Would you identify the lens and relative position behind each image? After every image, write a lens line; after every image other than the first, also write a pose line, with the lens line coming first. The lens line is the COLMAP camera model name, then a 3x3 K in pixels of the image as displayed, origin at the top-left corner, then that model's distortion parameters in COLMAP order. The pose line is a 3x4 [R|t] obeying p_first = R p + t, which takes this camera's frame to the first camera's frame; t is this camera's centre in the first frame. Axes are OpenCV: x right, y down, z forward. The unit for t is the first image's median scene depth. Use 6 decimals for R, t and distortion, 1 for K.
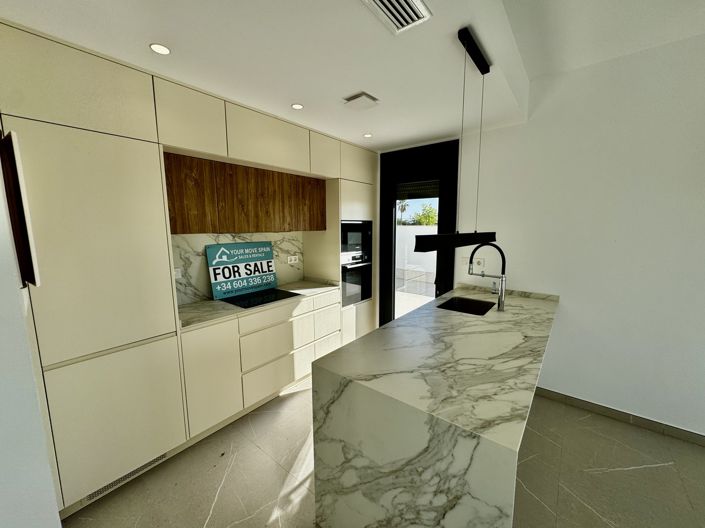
lens RADIAL K [[282.4, 0, 353.8], [0, 282.4, 261.8], [0, 0, 1]] dist [-0.001028, -0.000292]
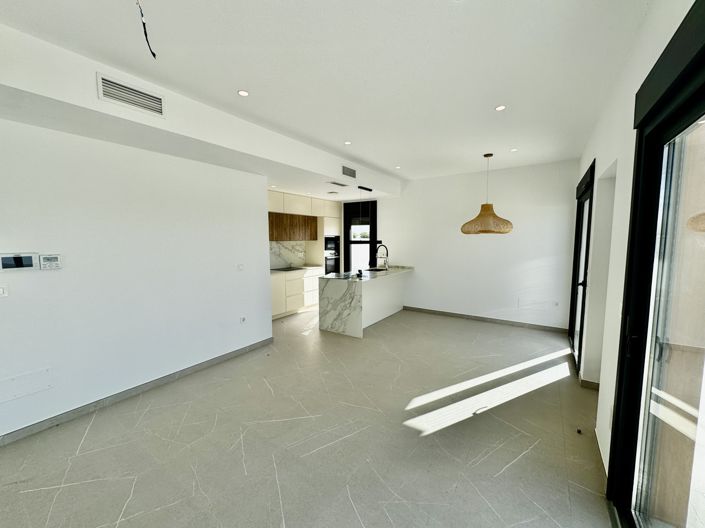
lens RADIAL K [[282.4, 0, 353.8], [0, 282.4, 261.8], [0, 0, 1]] dist [-0.001028, -0.000292]
pose [[0.996885, -0.003769, 0.078772, 0.006590], [0.007376, 0.998935, -0.045549, 0.168568], [-0.078517, 0.045988, 0.995851, -1.280038]]
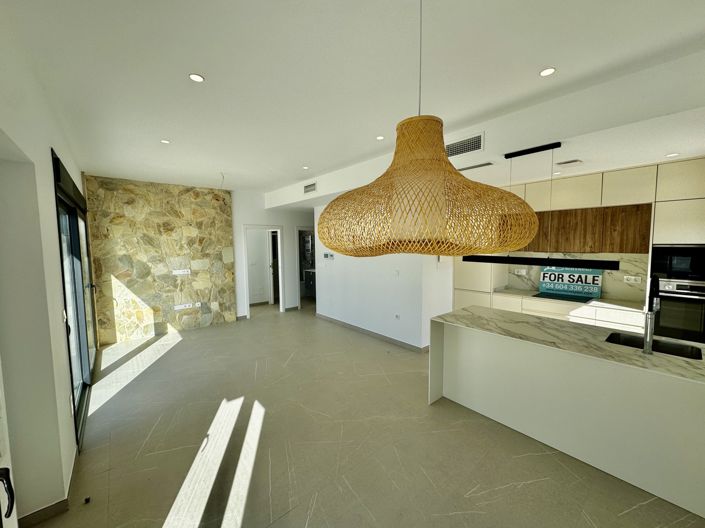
lens RADIAL K [[282.4, 0, 353.8], [0, 282.4, 261.8], [0, 0, 1]] dist [-0.001028, -0.000292]
pose [[-0.191427, 0.075196, -0.978622, 1.238276], [-0.117131, 0.988185, 0.098843, -0.068738], [0.974493, 0.133549, -0.180358, 0.195638]]
